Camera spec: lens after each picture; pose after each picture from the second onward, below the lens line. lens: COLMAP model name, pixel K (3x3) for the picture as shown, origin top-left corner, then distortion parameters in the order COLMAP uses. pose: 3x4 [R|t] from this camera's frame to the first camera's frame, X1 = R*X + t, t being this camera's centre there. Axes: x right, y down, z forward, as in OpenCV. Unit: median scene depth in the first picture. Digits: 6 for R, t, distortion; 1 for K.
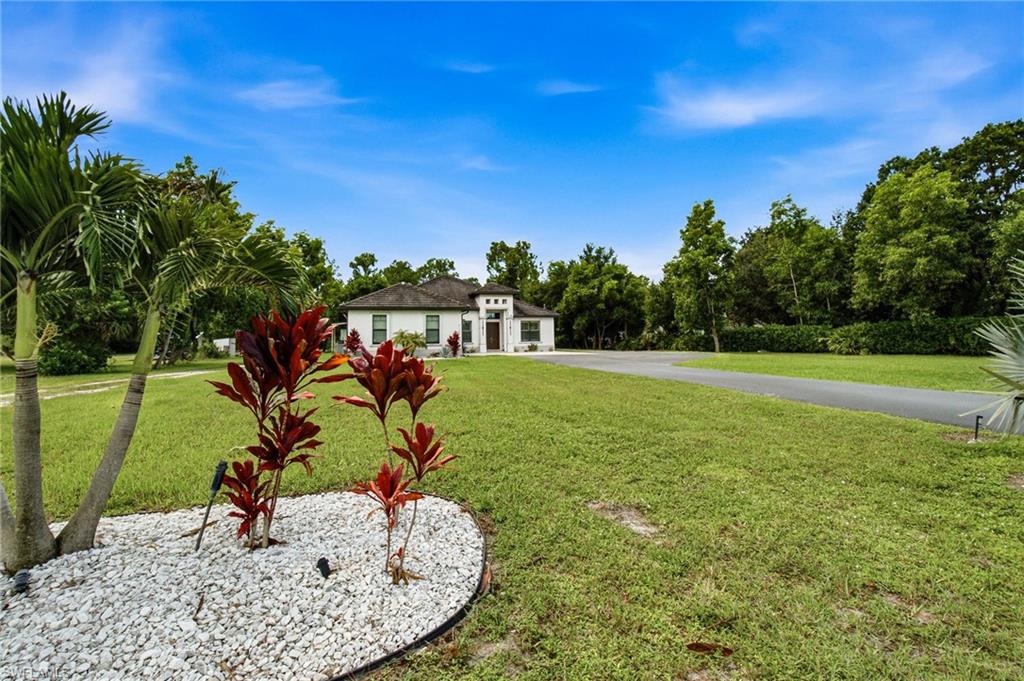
lens RADIAL K [[446.0, 0, 511.2], [0, 446.0, 317.2], [0, 0, 1]] dist [0.000545, 0.000775]
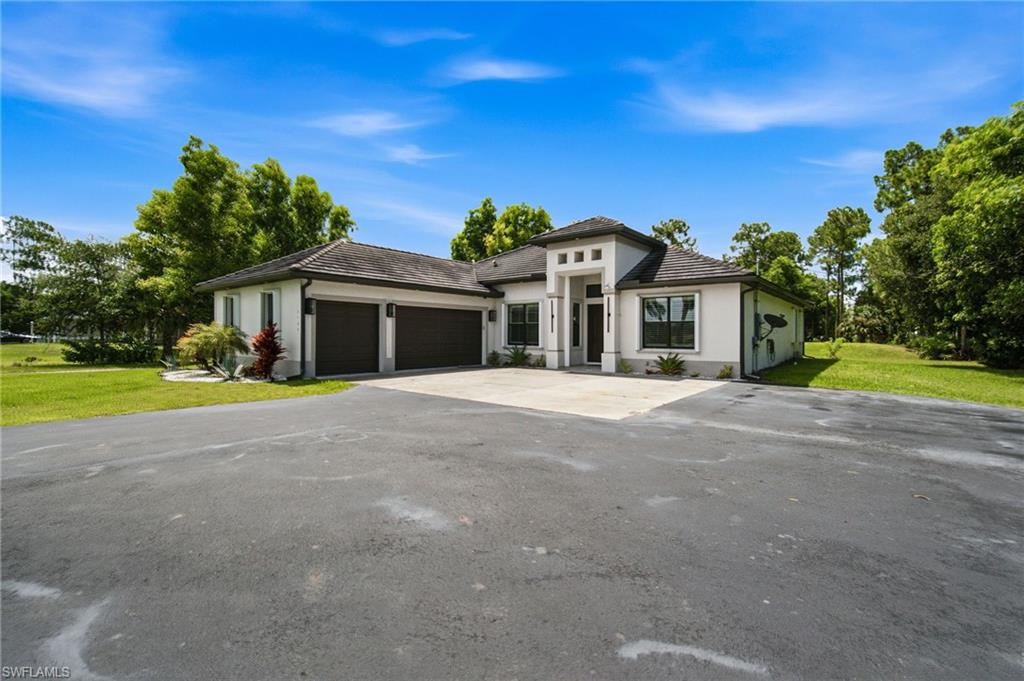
lens RADIAL K [[446.0, 0, 516.8], [0, 446.0, 337.5], [0, 0, 1]] dist [0.000545, 0.000775]
pose [[0.565904, 0.022781, -0.824157, 0.262318], [0.029459, 0.998421, 0.047827, 0.019620], [0.823945, -0.051344, 0.564339, 0.601622]]
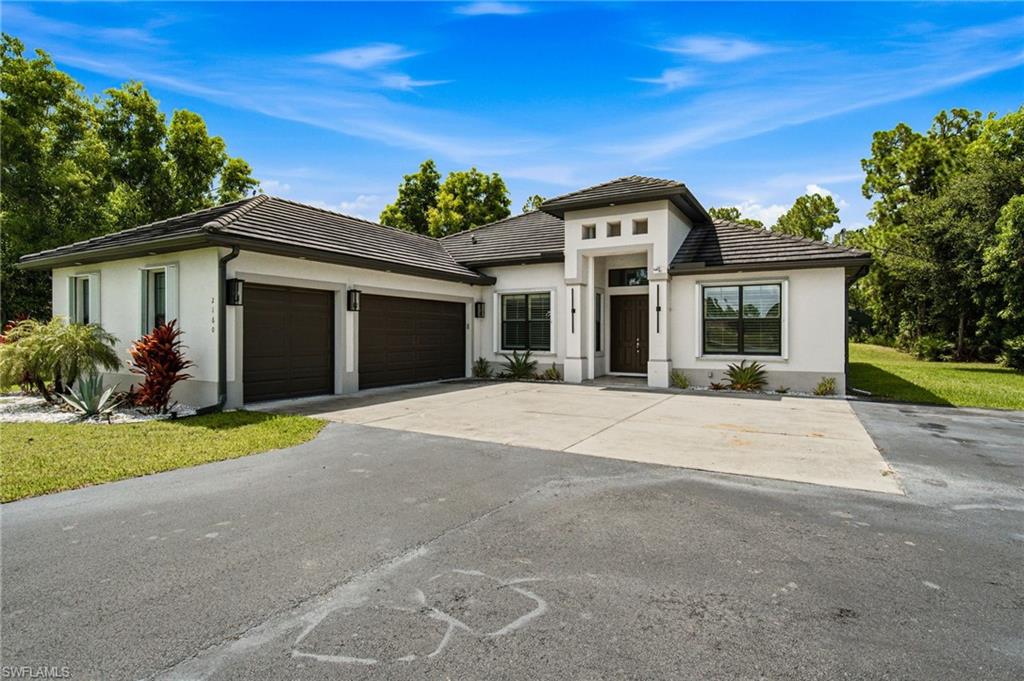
lens RADIAL K [[514.9, 0, 513.7], [0, 514.9, 337.5], [0, 0, 1]] dist [-0.010874, 0.004853]
pose [[0.687690, 0.022919, -0.725643, 0.166341], [0.024230, 0.998220, 0.054490, 0.018775], [0.725600, -0.055055, 0.685910, 0.594862]]
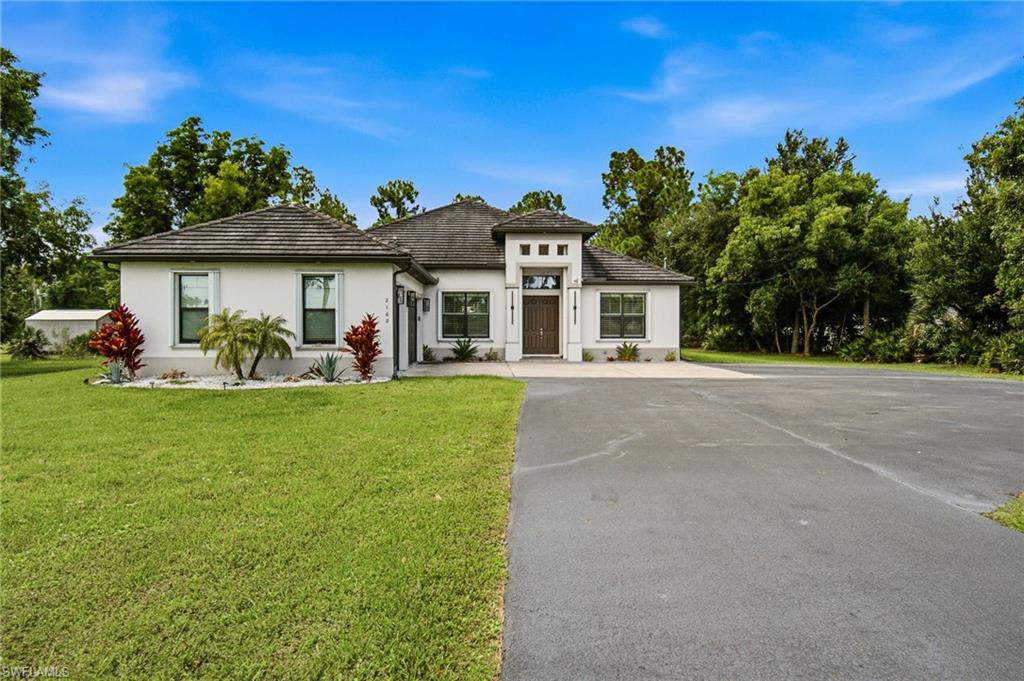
lens RADIAL K [[666.2, 0, 513.6], [0, 666.2, 341.7], [0, 0, 1]] dist [-0.005351, 0.006856]
pose [[0.966090, 0.022982, -0.257179, 0.098715], [-0.003827, 0.997196, 0.074737, 0.006753], [0.258176, -0.071218, 0.963469, 0.288309]]
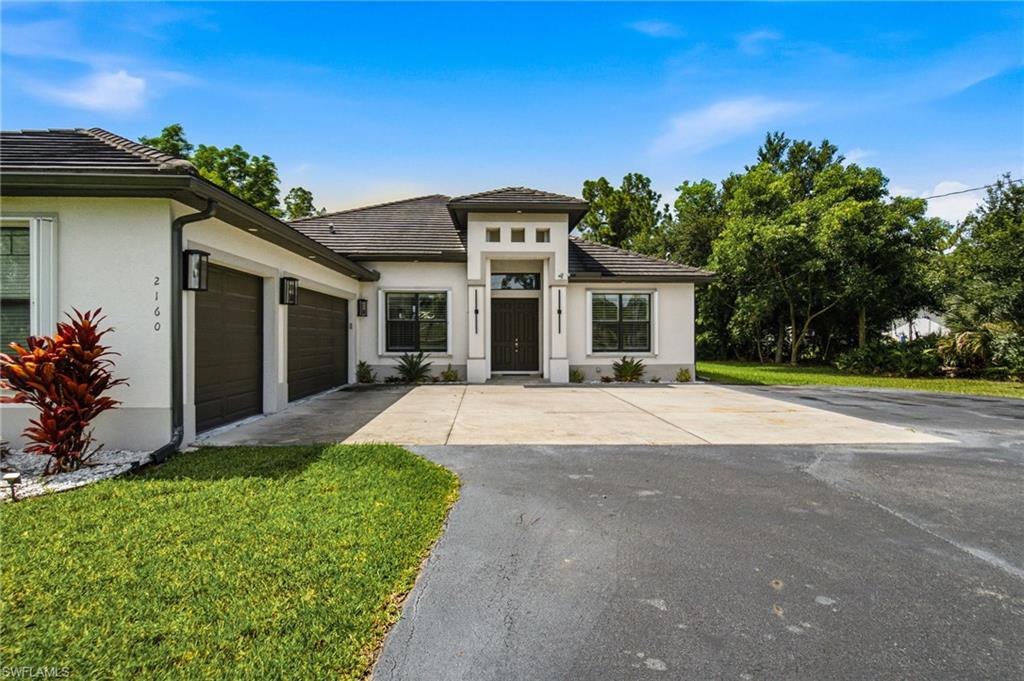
lens RADIAL K [[487.5, 0, 507.4], [0, 487.5, 331.6], [0, 0, 1]] dist [0.002370, -0.000655]
pose [[0.967360, 0.014134, -0.253012, 0.047621], [-0.002830, 0.998984, 0.044988, 0.019378], [0.253391, -0.042803, 0.966417, 0.548663]]
